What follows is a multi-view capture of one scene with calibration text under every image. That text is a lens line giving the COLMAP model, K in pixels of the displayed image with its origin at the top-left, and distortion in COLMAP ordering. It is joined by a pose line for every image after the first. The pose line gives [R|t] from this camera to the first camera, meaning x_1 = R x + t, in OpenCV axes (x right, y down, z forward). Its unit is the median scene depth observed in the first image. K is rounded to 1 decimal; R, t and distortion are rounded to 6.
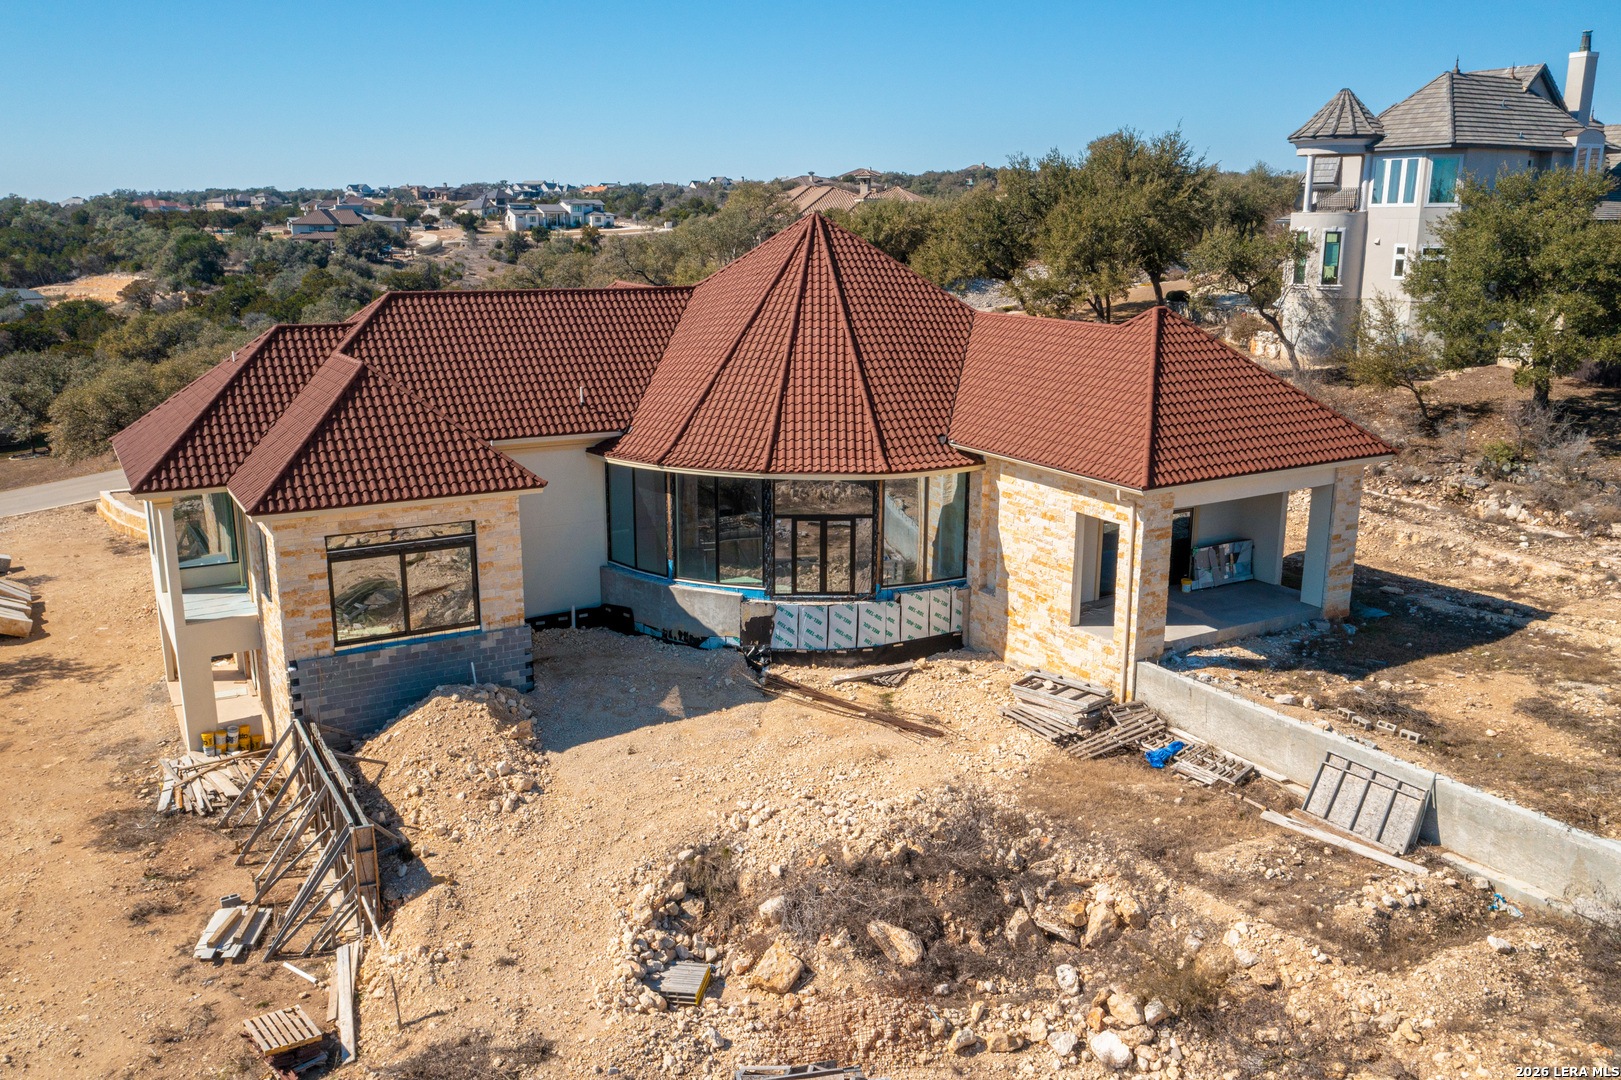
lens RADIAL K [[1288.5, 0, 816.6], [0, 1288.5, 540.0], [0, 0, 1]] dist [-0.000039, -0.001152]
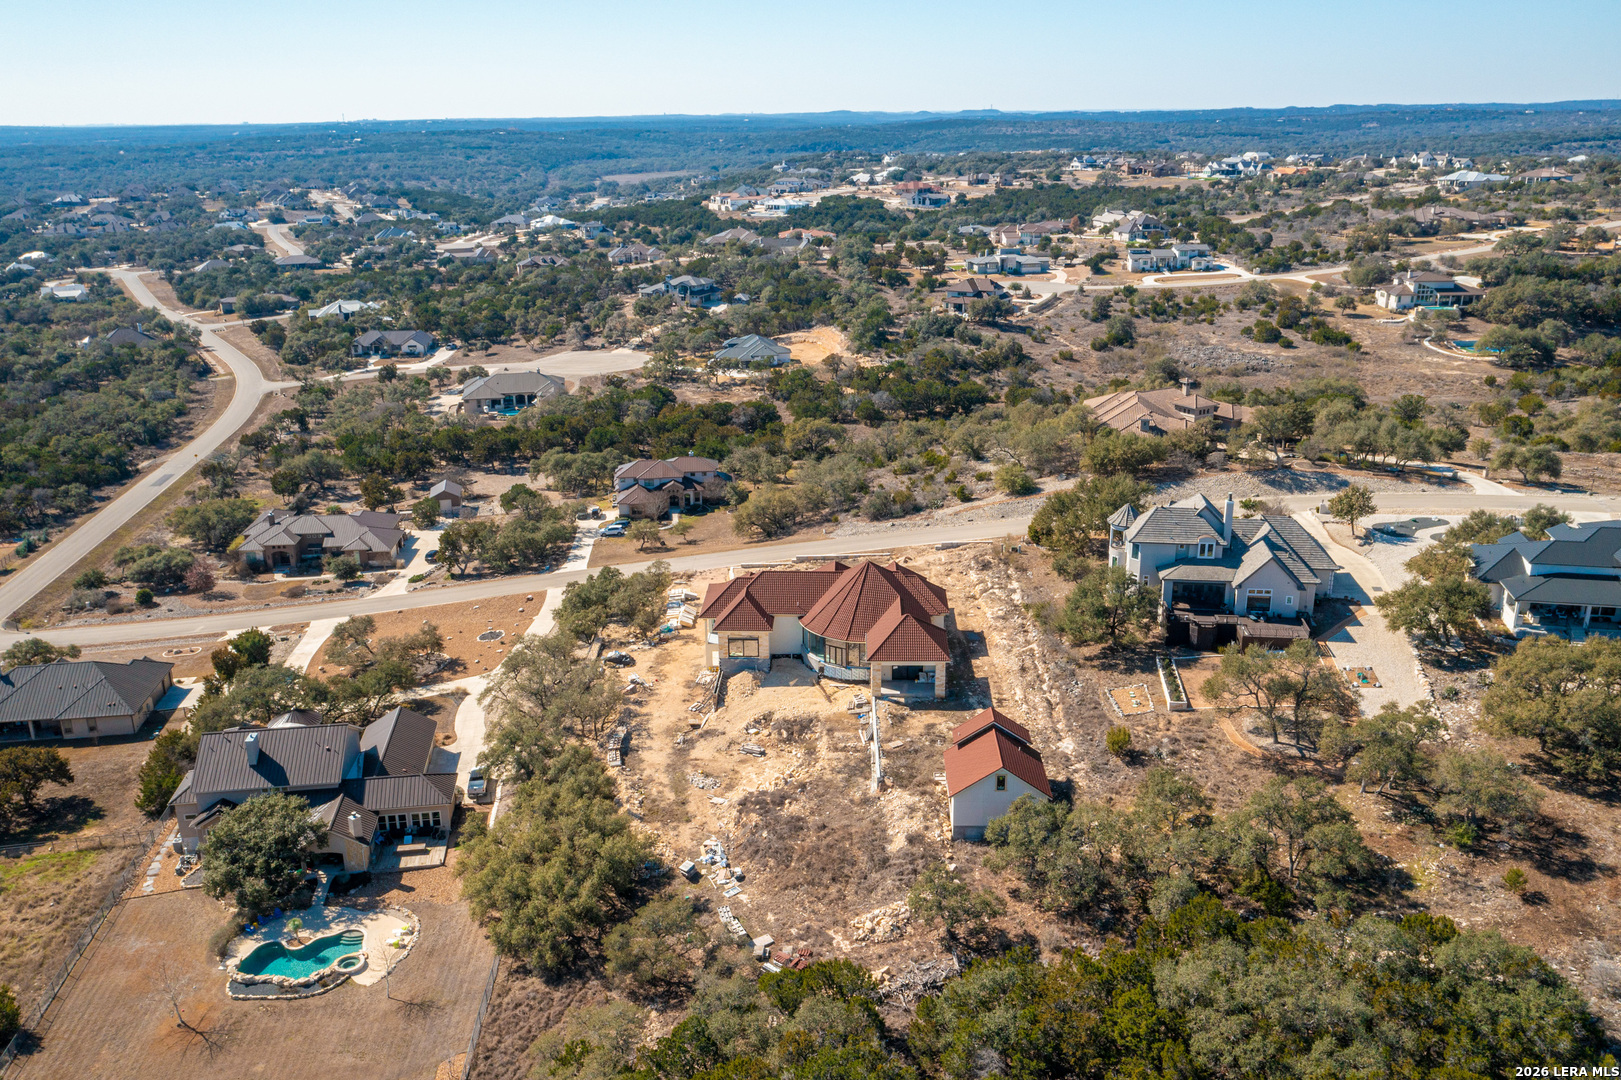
lens RADIAL K [[1288.5, 0, 816.6], [0, 1288.5, 540.0], [0, 0, 1]] dist [-0.000039, -0.001152]
pose [[0.843456, 0.158149, -0.513391, 2.179196], [-0.119402, 0.986969, 0.107868, -0.856191], [0.523760, -0.029682, 0.851349, -2.758172]]
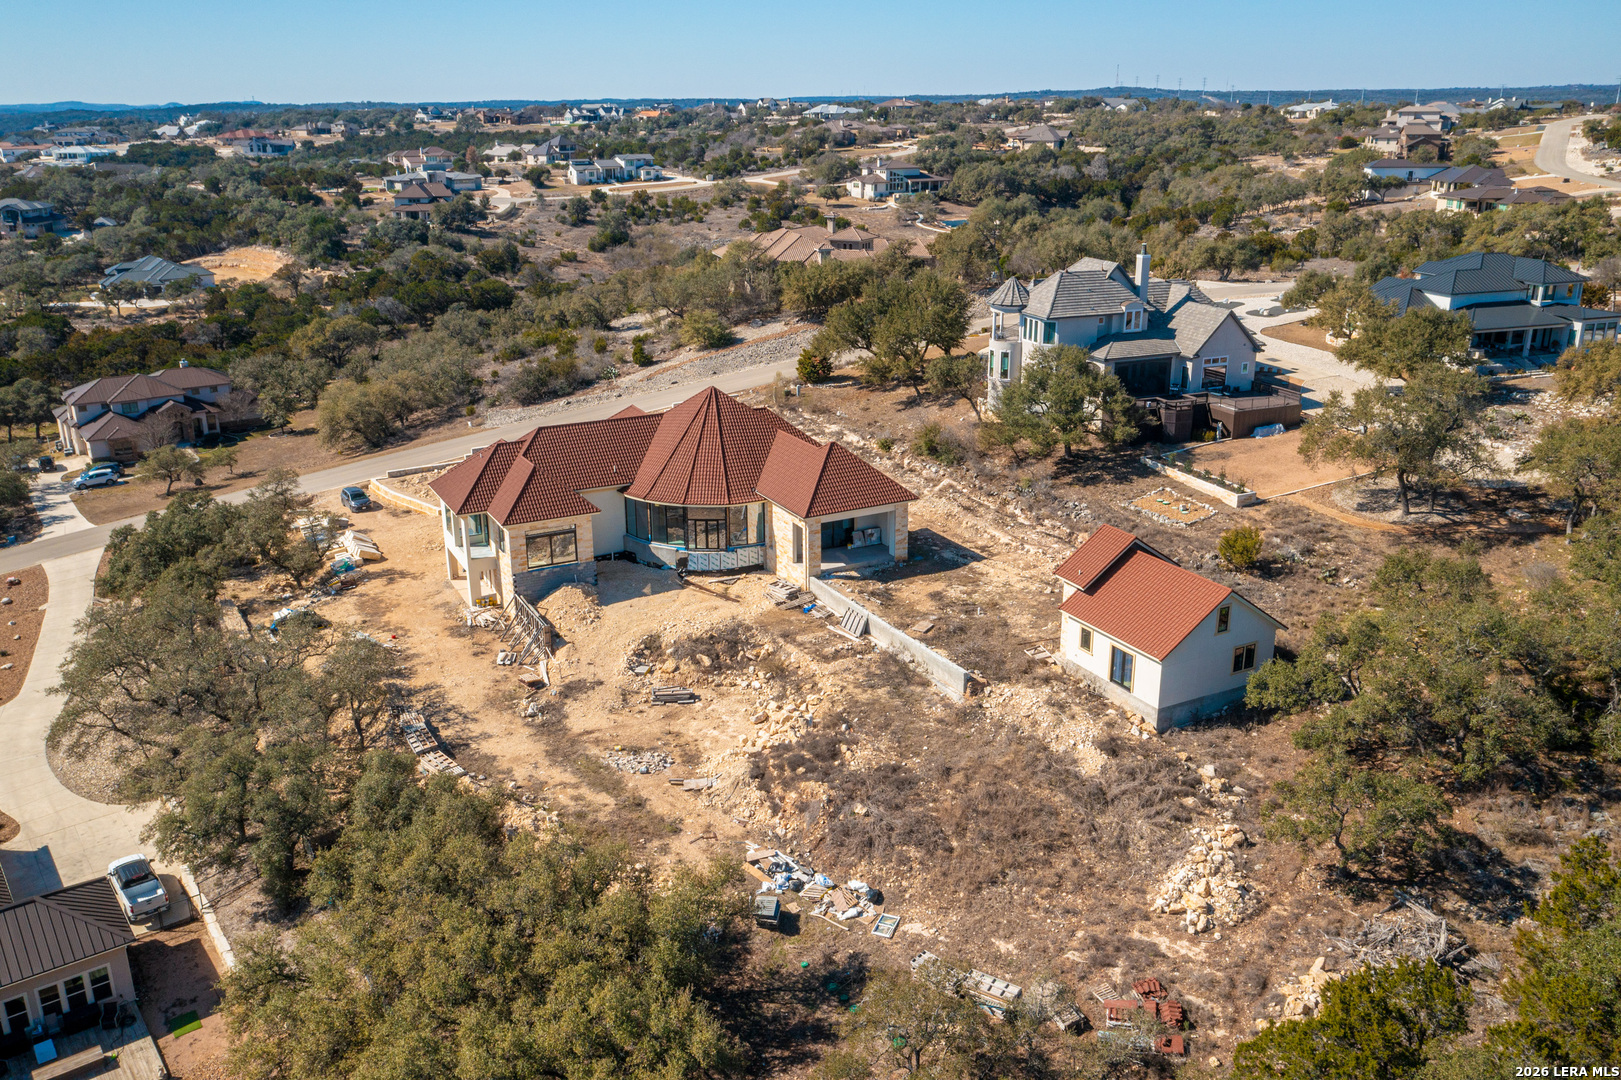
lens RADIAL K [[1288.5, 0, 816.6], [0, 1288.5, 540.0], [0, 0, 1]] dist [-0.000039, -0.001152]
pose [[0.998923, 0.007077, -0.045858, 0.369573], [-0.003358, 0.996734, 0.080683, -0.200012], [0.046279, -0.080442, 0.995684, -1.690078]]
